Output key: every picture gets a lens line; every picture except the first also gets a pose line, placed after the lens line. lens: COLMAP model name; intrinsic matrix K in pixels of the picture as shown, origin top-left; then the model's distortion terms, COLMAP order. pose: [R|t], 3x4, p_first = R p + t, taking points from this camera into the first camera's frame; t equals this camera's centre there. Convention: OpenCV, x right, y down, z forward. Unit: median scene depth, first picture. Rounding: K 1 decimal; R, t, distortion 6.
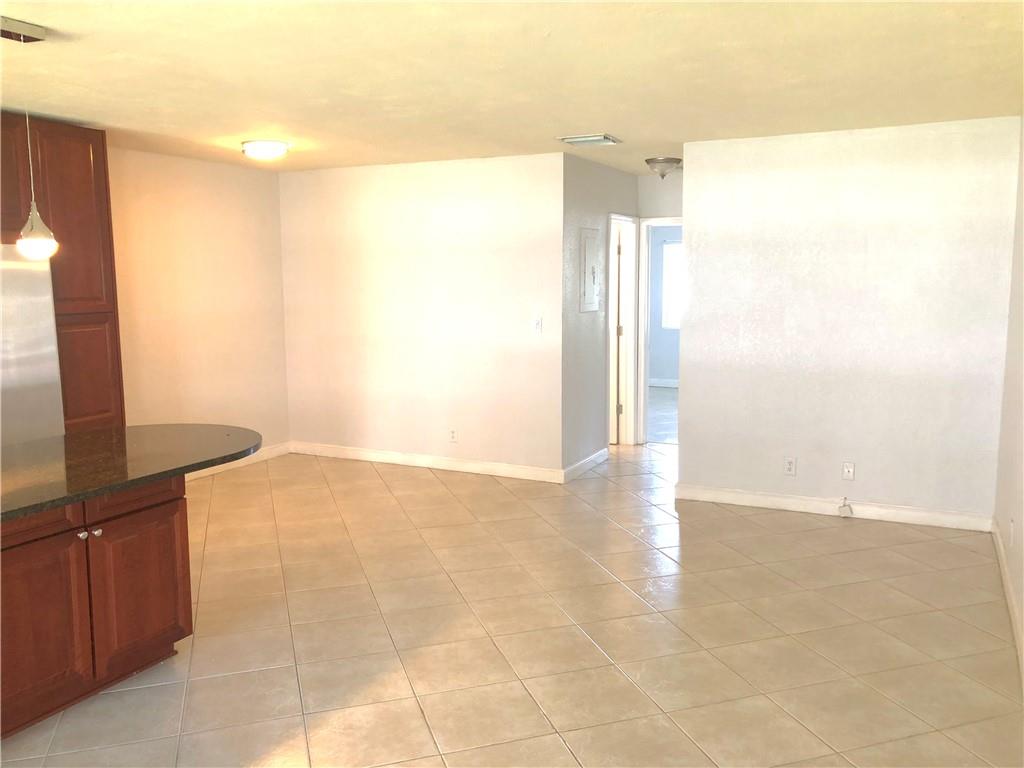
lens RADIAL K [[850.2, 0, 484.7], [0, 850.2, 374.8], [0, 0, 1]] dist [0.041946, -0.026523]
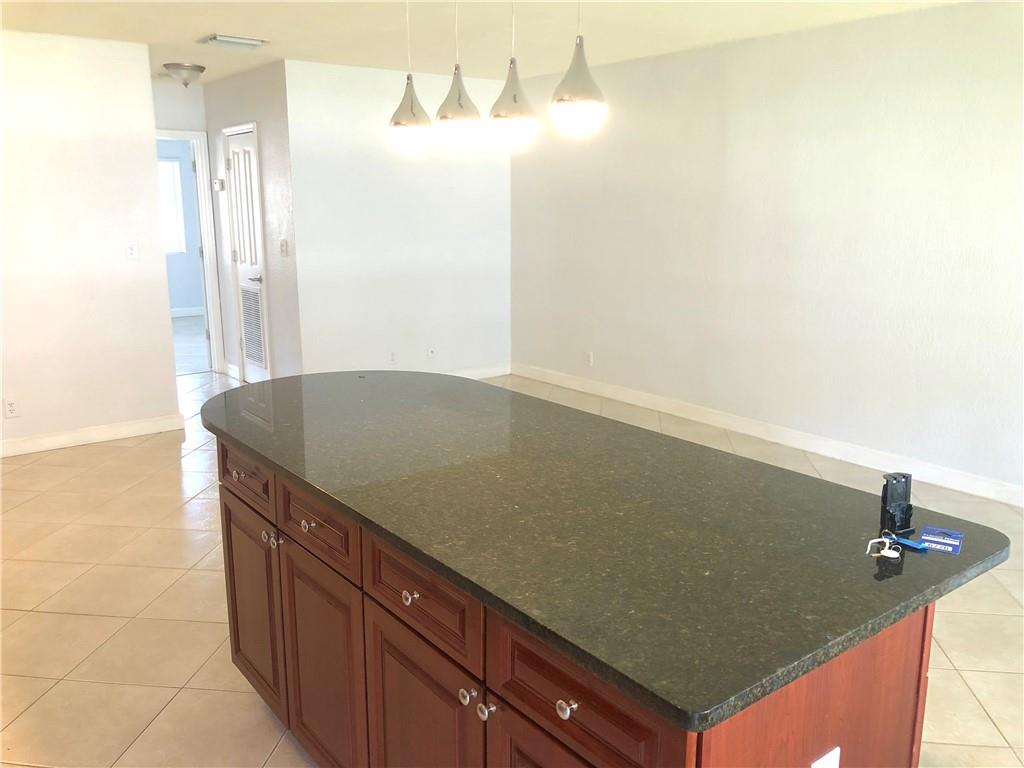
lens RADIAL K [[850.2, 0, 517.6], [0, 850.2, 384.2], [0, 0, 1]] dist [0.041946, -0.026523]
pose [[0.445076, -0.195743, 0.873837, -0.562990], [0.105515, 0.980483, 0.165889, -0.031518], [-0.889255, 0.018370, 0.457044, 0.278074]]
